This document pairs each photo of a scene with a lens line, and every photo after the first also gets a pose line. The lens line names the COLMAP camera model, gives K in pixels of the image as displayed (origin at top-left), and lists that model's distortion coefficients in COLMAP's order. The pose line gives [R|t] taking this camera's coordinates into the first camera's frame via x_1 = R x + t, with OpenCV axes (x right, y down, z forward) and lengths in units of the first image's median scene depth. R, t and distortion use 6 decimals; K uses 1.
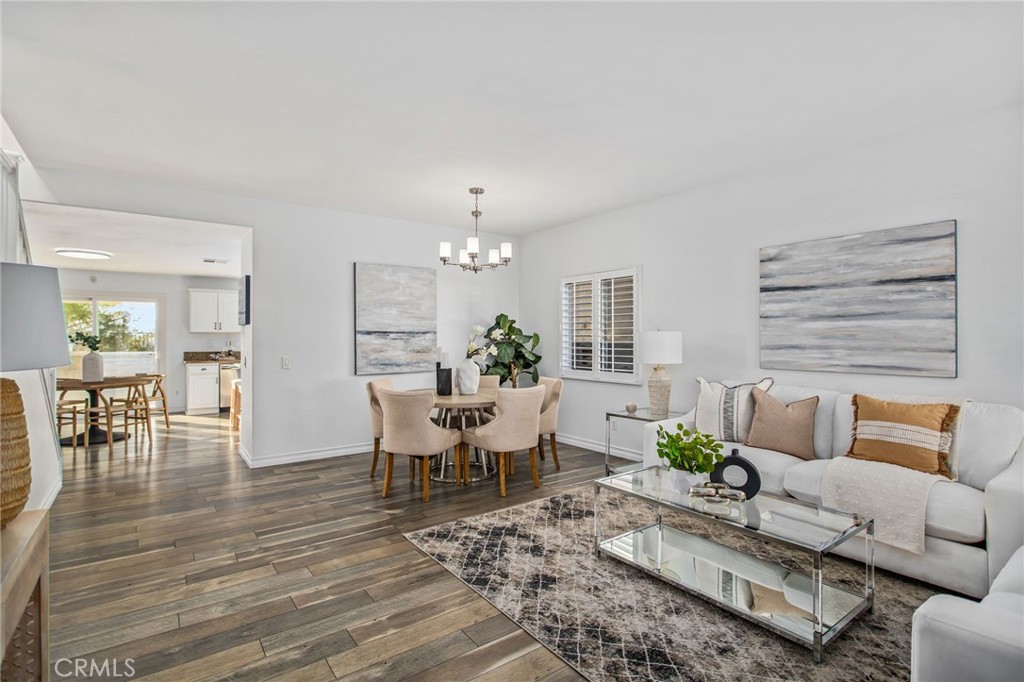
lens RADIAL K [[487.5, 0, 510.4], [0, 487.5, 336.7], [0, 0, 1]] dist [-0.000058, 0.000012]
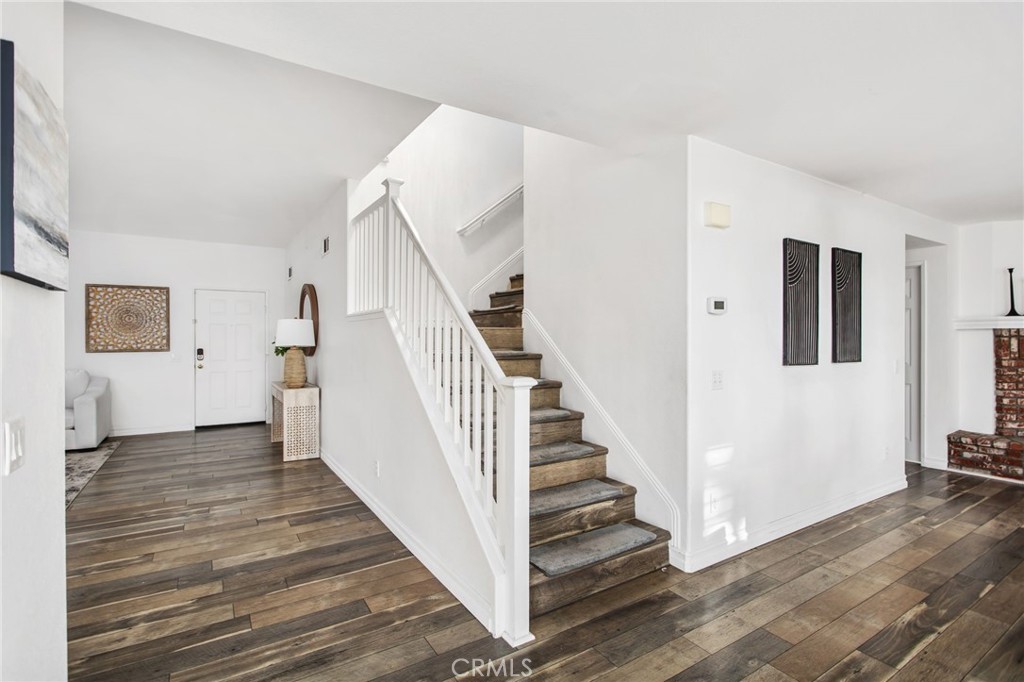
lens RADIAL K [[487.5, 0, 510.4], [0, 487.5, 336.7], [0, 0, 1]] dist [-0.000058, 0.000012]
pose [[-0.997192, 0.002136, 0.074856, -1.417037], [0.001714, 0.999982, -0.005712, 0.010636], [-0.074867, -0.005568, -0.997178, 2.174778]]
